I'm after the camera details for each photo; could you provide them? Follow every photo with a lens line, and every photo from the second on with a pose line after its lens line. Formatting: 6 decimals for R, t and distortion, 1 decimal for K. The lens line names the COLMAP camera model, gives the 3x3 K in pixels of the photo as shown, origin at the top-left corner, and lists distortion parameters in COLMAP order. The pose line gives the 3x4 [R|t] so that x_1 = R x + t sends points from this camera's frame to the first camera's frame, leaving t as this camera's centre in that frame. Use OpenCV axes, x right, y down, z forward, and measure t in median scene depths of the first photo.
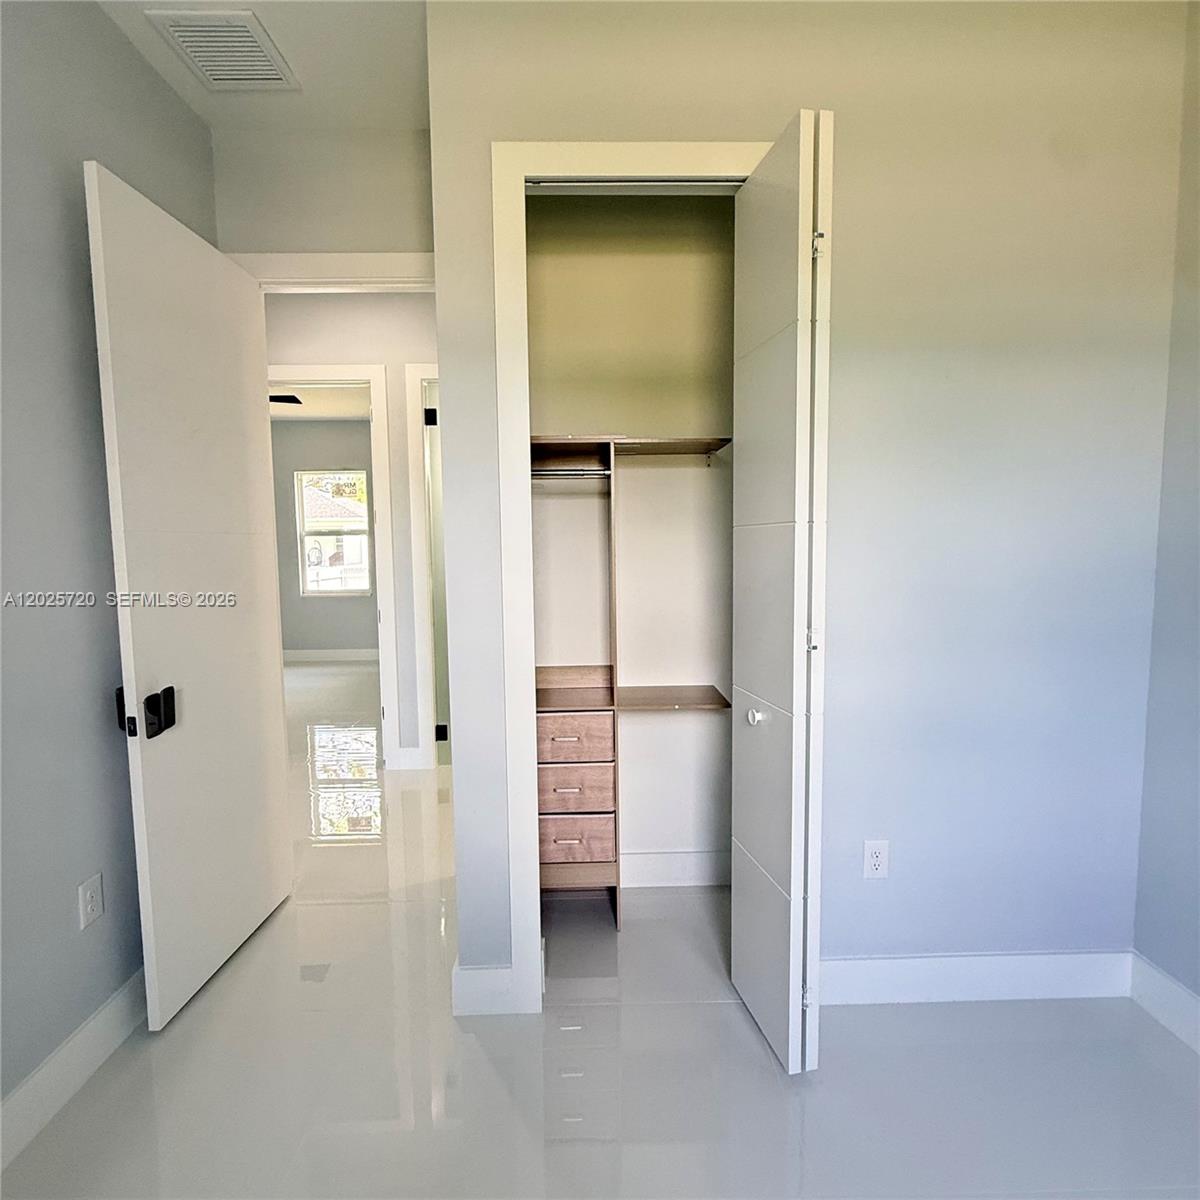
lens RADIAL K [[622.4, 0, 600.0], [0, 622.4, 600.0], [0, 0, 1]] dist [0.003089, 0.000842]
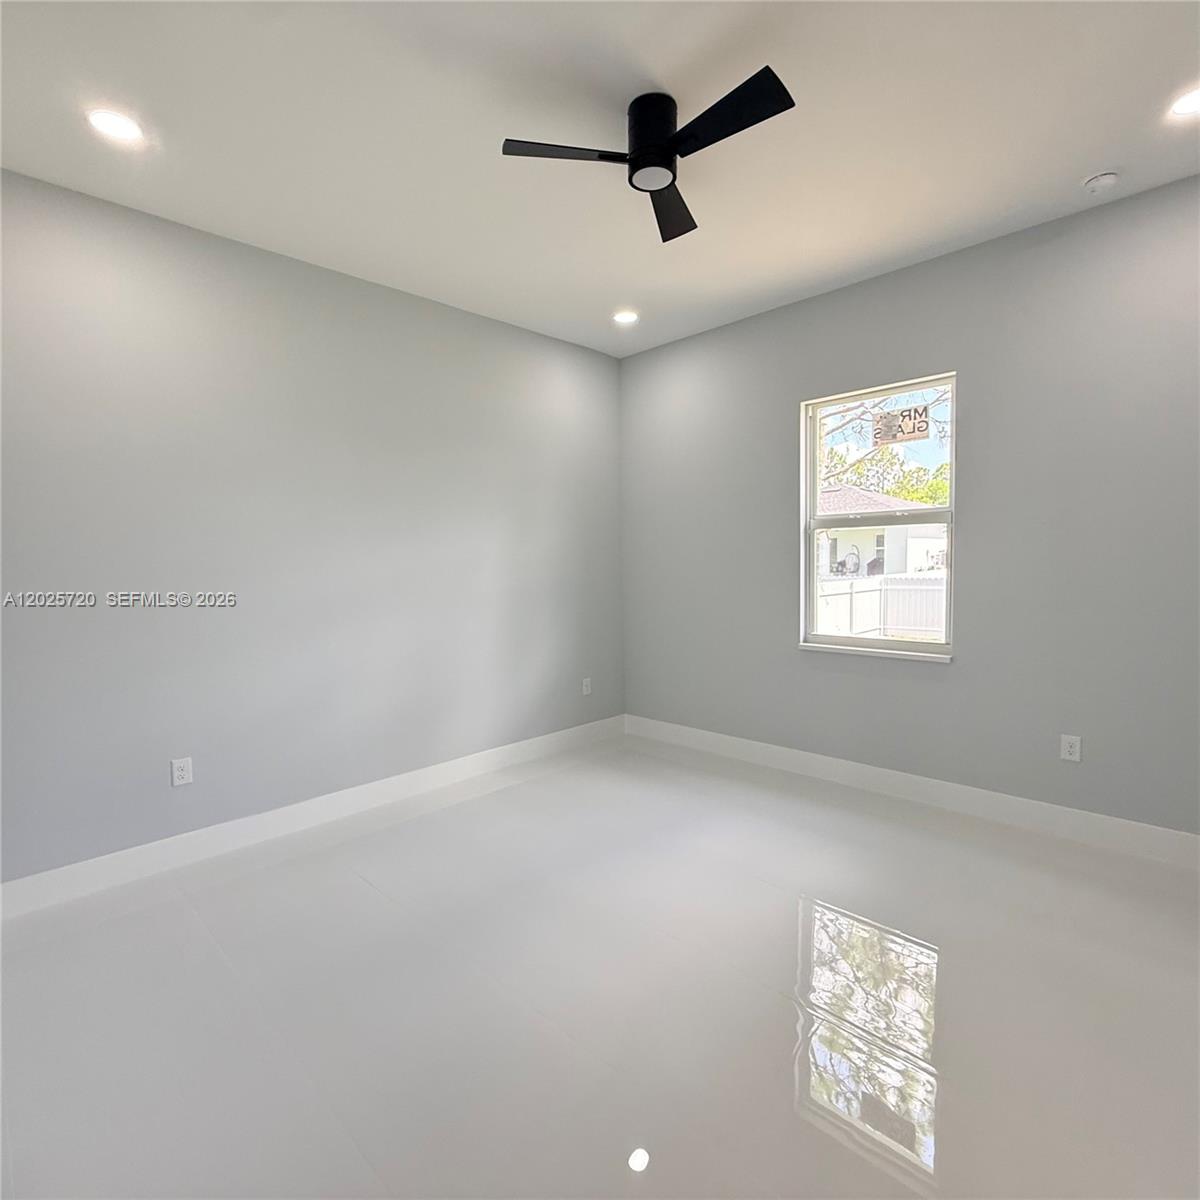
lens RADIAL K [[640.9, 0, 600.0], [0, 640.9, 600.0], [0, 0, 1]] dist [-0.004856, 0.000970]
pose [[0.692524, 0.048130, -0.719788, -0.251933], [-0.056049, 0.998346, 0.012831, -0.048003], [0.719214, 0.031458, 0.694076, 0.597096]]
